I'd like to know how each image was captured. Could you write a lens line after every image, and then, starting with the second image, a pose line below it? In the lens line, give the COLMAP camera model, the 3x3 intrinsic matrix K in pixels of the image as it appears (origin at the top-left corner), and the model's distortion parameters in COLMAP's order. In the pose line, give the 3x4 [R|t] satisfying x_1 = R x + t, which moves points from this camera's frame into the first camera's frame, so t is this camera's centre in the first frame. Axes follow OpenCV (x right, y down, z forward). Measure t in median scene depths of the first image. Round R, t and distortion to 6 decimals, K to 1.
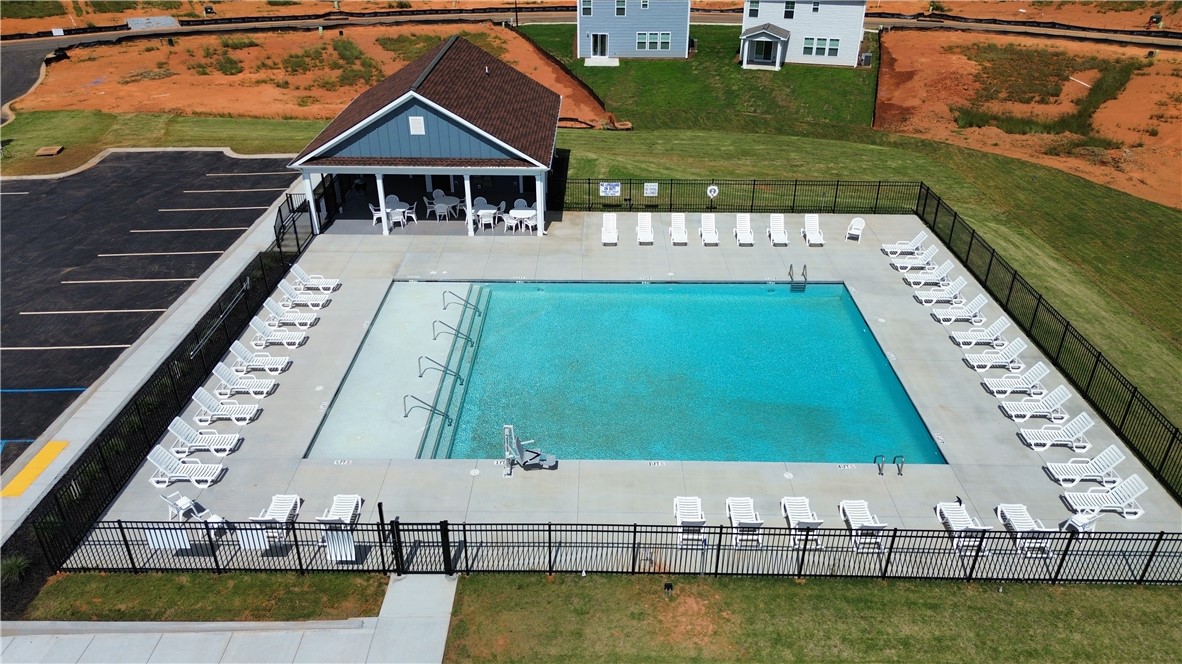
lens RADIAL K [[833.0, 0, 586.9], [0, 833.0, 338.1], [0, 0, 1]] dist [0.057161, -0.051132]
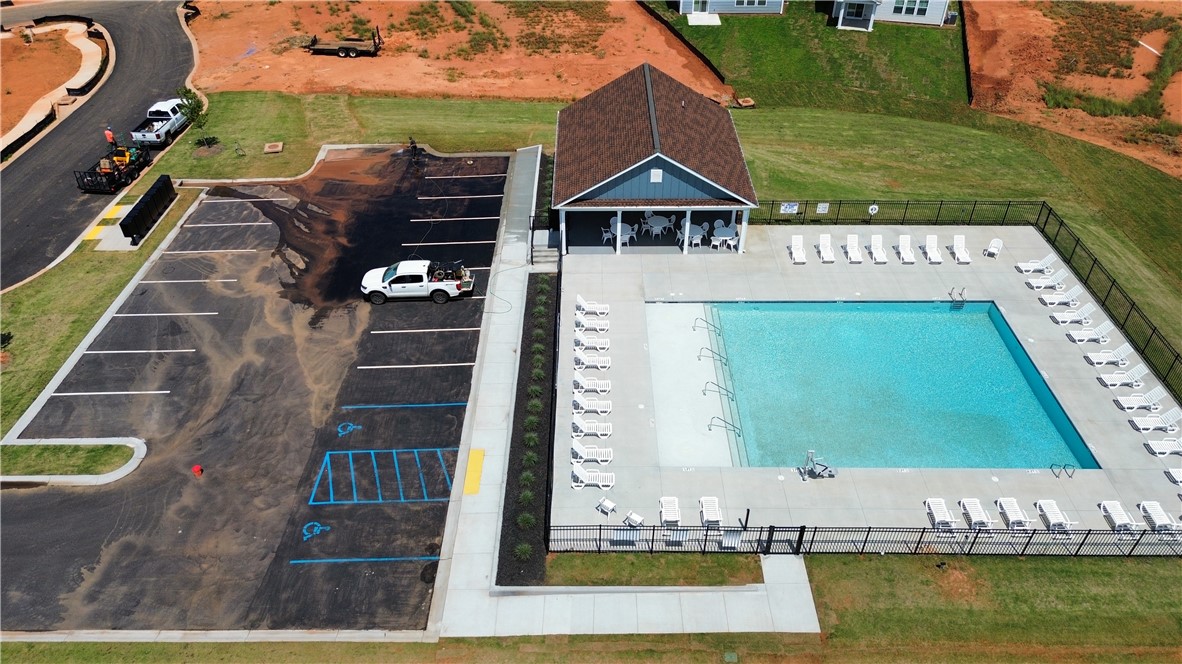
lens RADIAL K [[833.0, 0, 586.6], [0, 833.0, 329.5], [0, 0, 1]] dist [0.057161, -0.051132]
pose [[0.999941, -0.008592, 0.006701, -0.300315], [0.007515, 0.989119, 0.146926, -0.197502], [-0.007891, -0.146866, 0.989125, -0.264680]]
